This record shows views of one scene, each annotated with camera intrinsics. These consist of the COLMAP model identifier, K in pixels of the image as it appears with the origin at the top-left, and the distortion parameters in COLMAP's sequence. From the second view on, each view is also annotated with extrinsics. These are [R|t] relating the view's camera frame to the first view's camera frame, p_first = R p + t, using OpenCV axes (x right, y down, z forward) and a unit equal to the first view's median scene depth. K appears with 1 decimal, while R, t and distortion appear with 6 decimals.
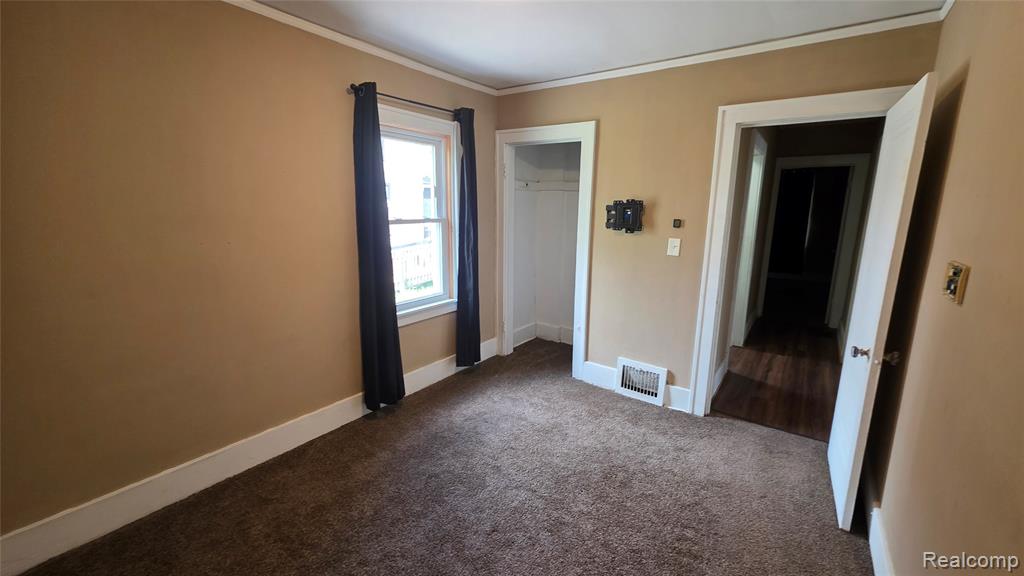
lens RADIAL K [[393.3, 0, 512.0], [0, 393.3, 288.0], [0, 0, 1]] dist [-0.000406, -0.000022]
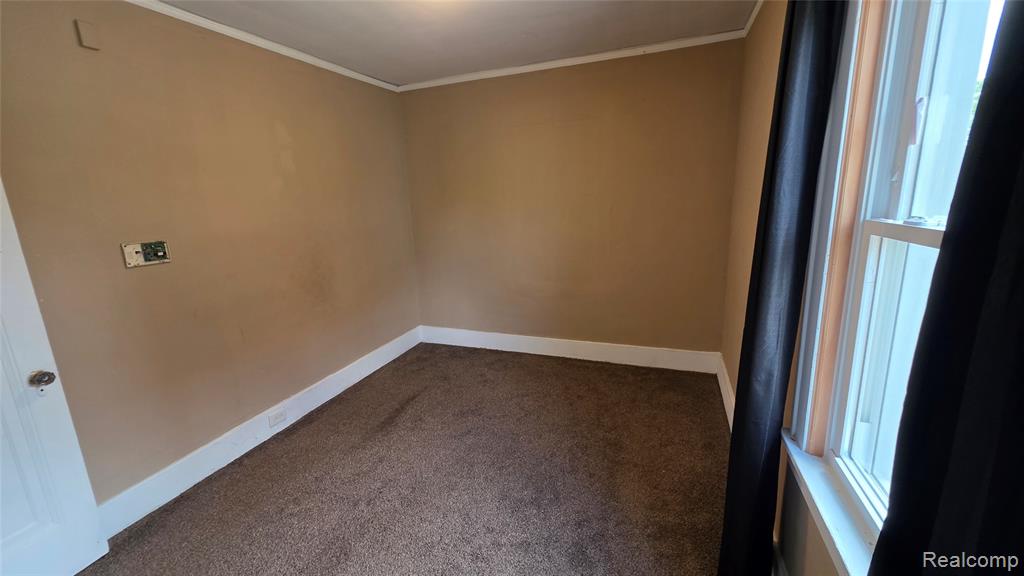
lens RADIAL K [[407.2, 0, 509.1], [0, 407.2, 287.1], [0, 0, 1]] dist [0.000549, 0.000005]
pose [[0.961763, -0.111068, 0.250351, -0.134169], [0.107621, 0.993813, 0.027463, 0.036533], [-0.251852, 0.000530, 0.967766, -0.173765]]
